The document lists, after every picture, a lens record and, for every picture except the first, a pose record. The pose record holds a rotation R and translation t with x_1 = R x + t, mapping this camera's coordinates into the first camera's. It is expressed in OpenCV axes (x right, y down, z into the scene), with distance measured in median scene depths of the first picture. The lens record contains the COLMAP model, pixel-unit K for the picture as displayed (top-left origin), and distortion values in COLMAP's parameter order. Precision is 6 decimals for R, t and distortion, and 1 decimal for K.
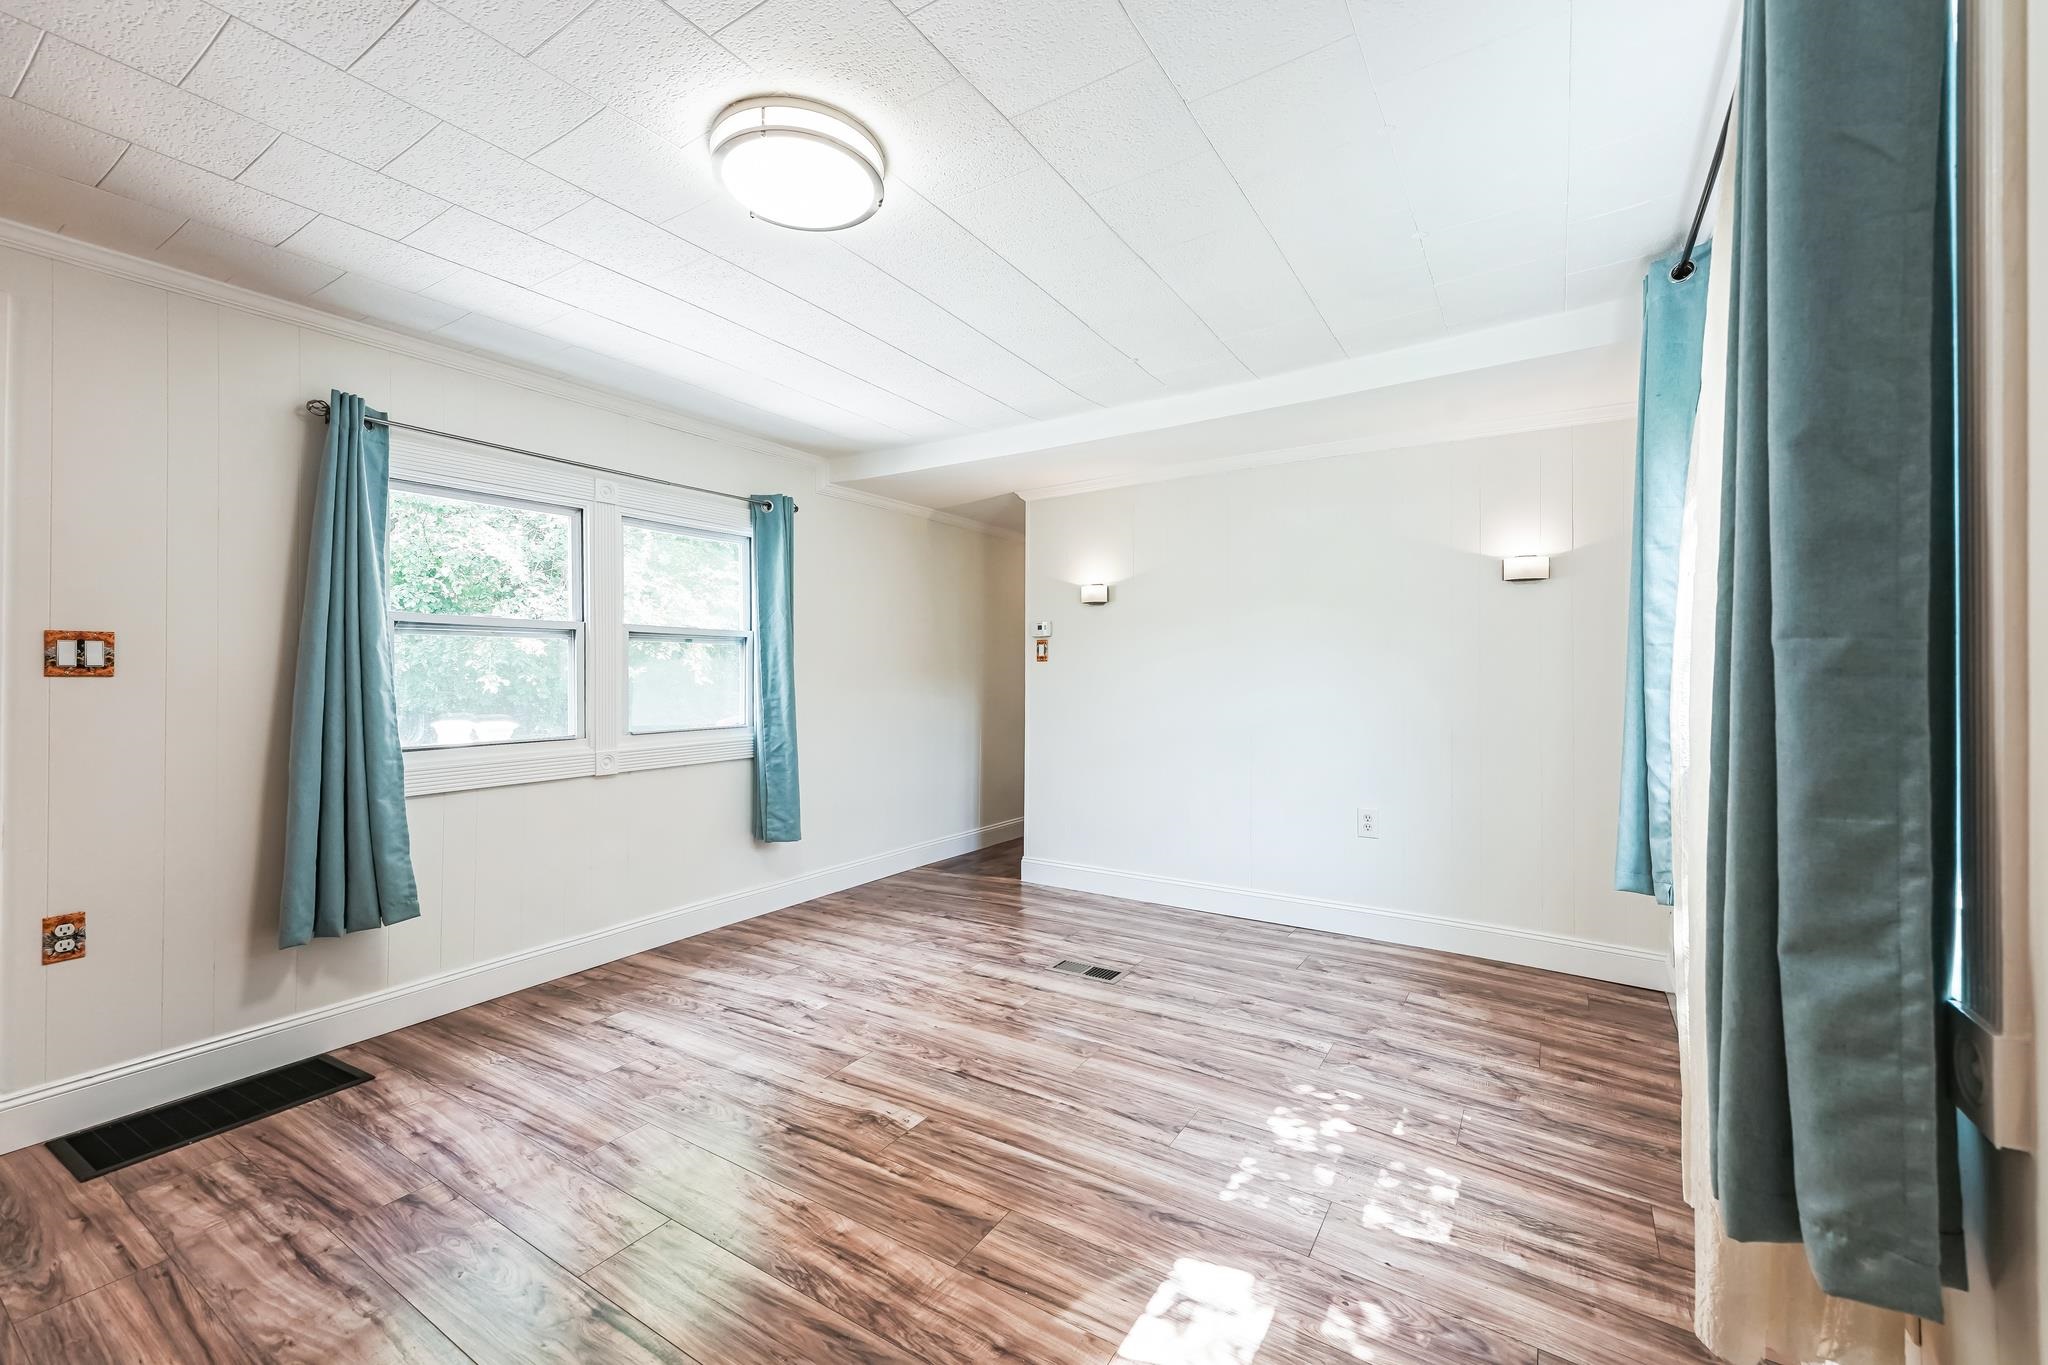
lens RADIAL K [[828.7, 0, 1016.3], [0, 828.7, 662.8], [0, 0, 1]] dist [0.016019, -0.004608]
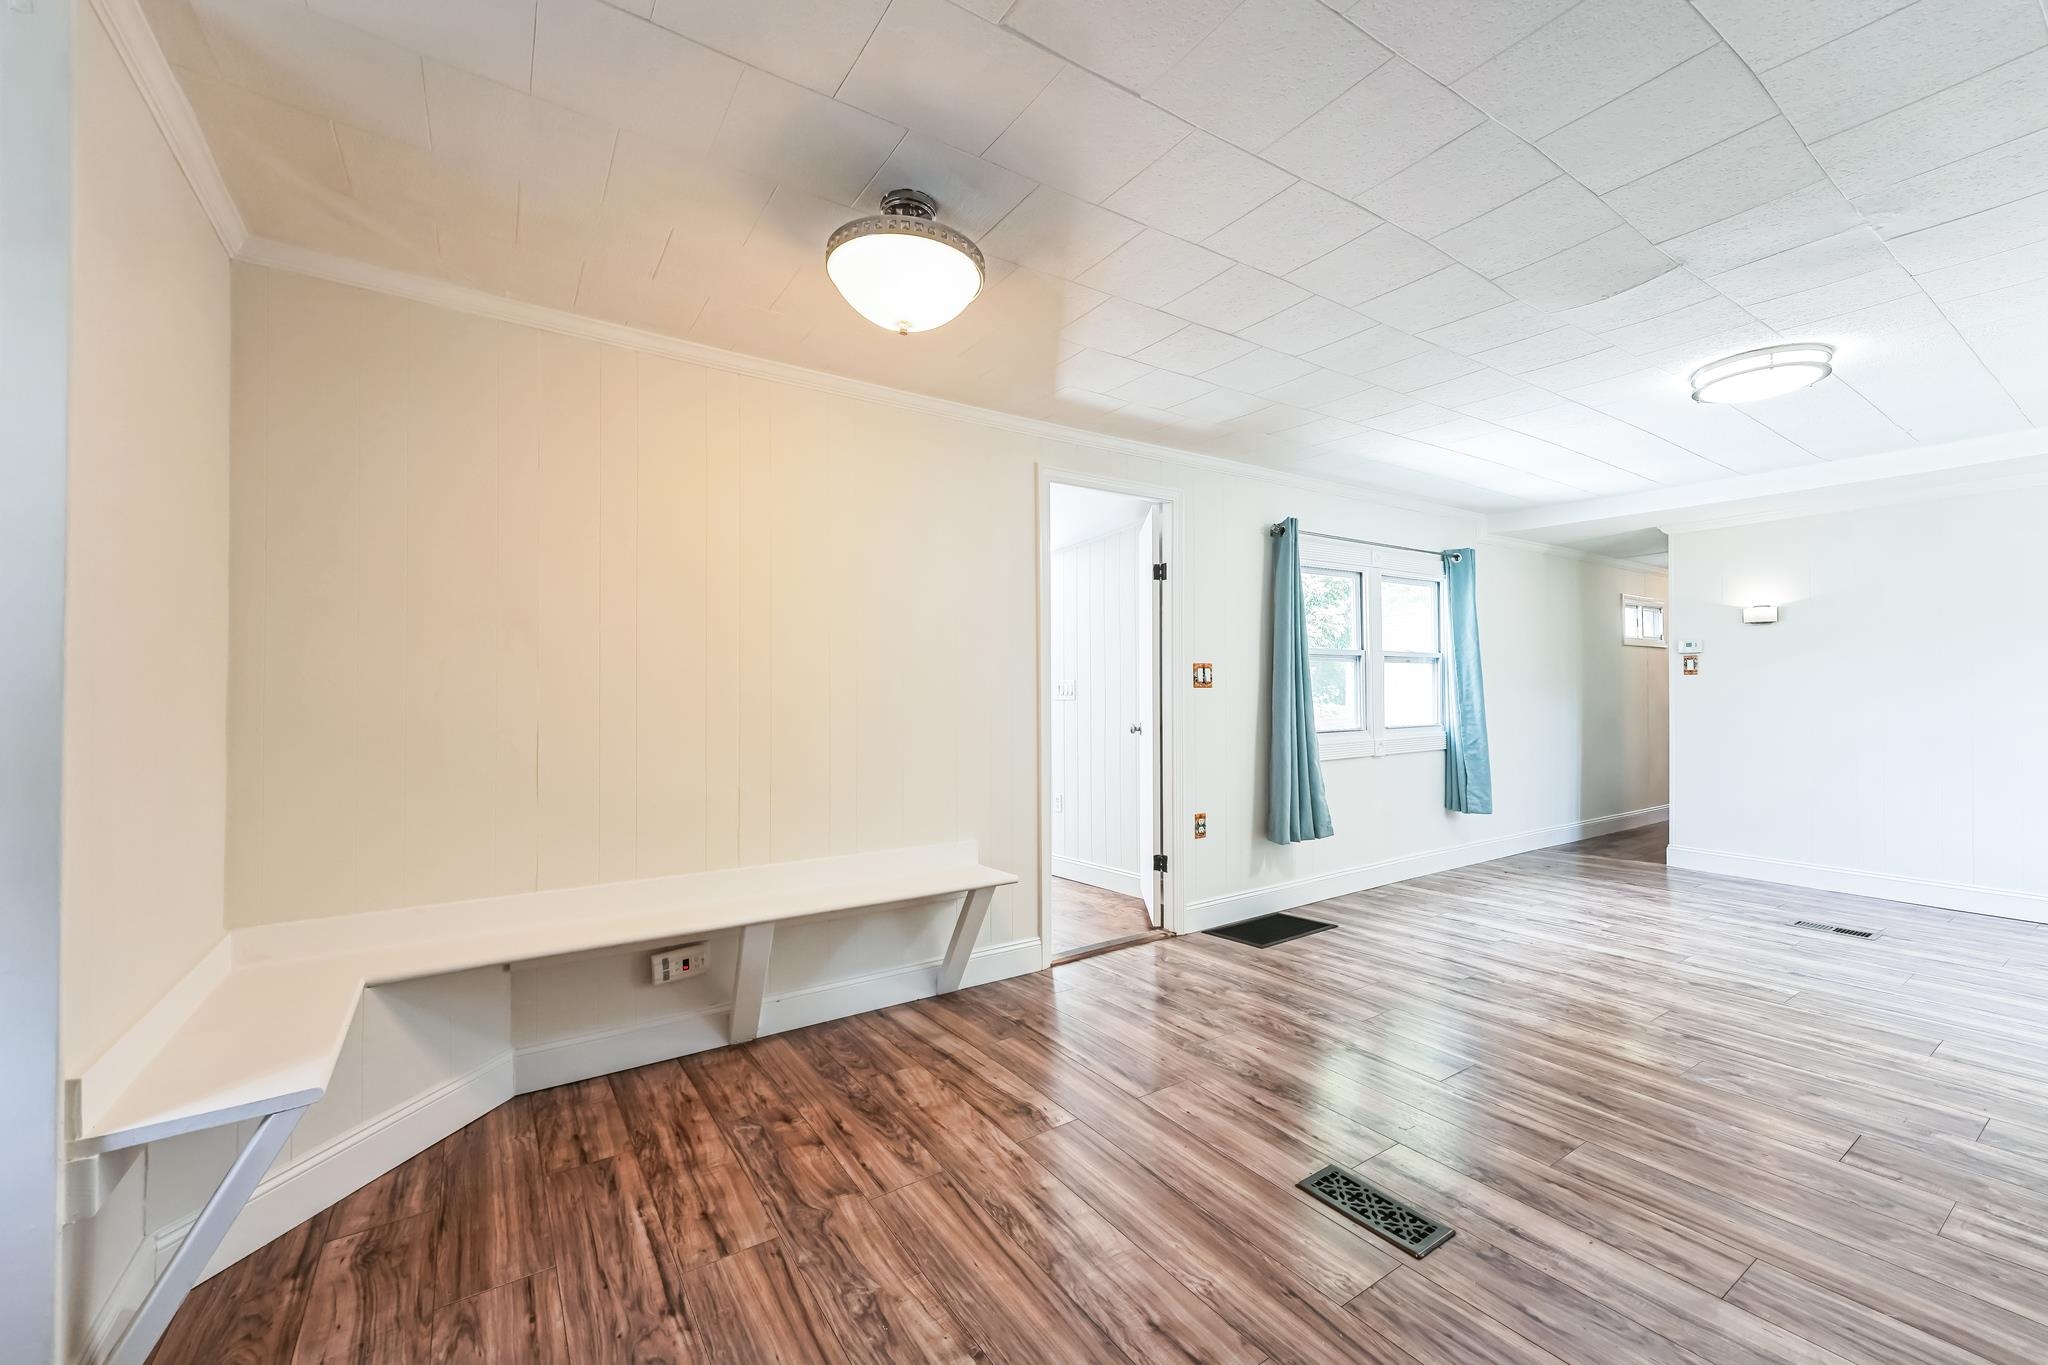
lens RADIAL K [[815.6, 0, 1005.1], [0, 815.6, 676.2], [0, 0, 1]] dist [0.003049, -0.003128]
pose [[0.915972, -0.002395, -0.401234, -0.692601], [0.004470, 0.999981, 0.004235, -0.016219], [0.401216, -0.005673, 0.915966, -0.740423]]
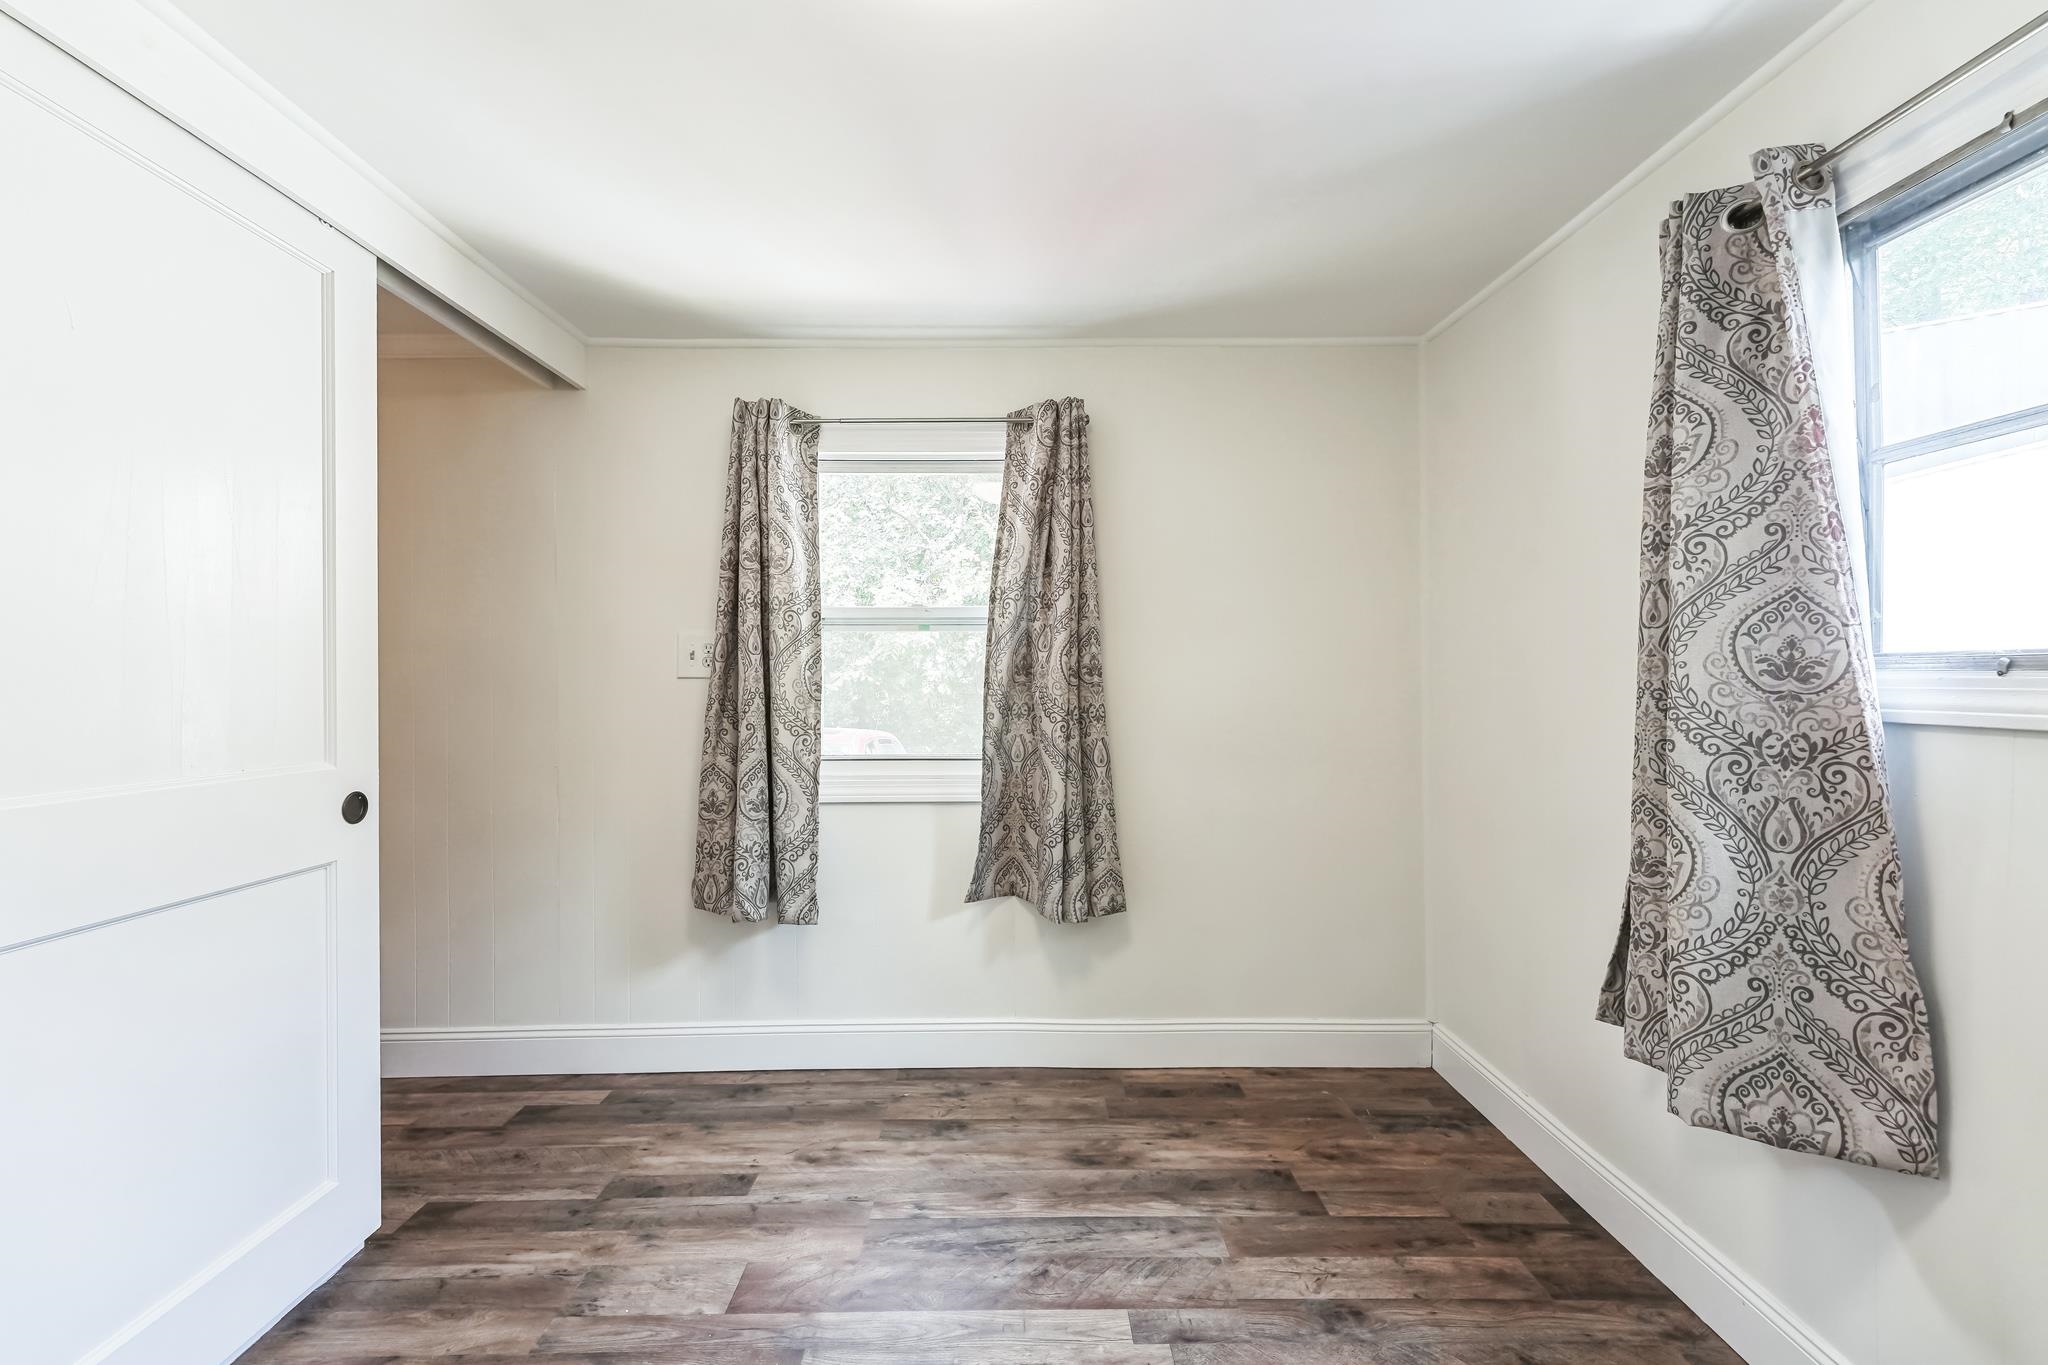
lens RADIAL K [[828.7, 0, 1016.3], [0, 828.7, 662.8], [0, 0, 1]] dist [0.016019, -0.004608]
pose [[0.551197, 0.004208, -0.834365, 0.211730], [0.010353, 0.999876, 0.011882, -0.010030], [0.834311, -0.015188, 0.551084, 0.719574]]
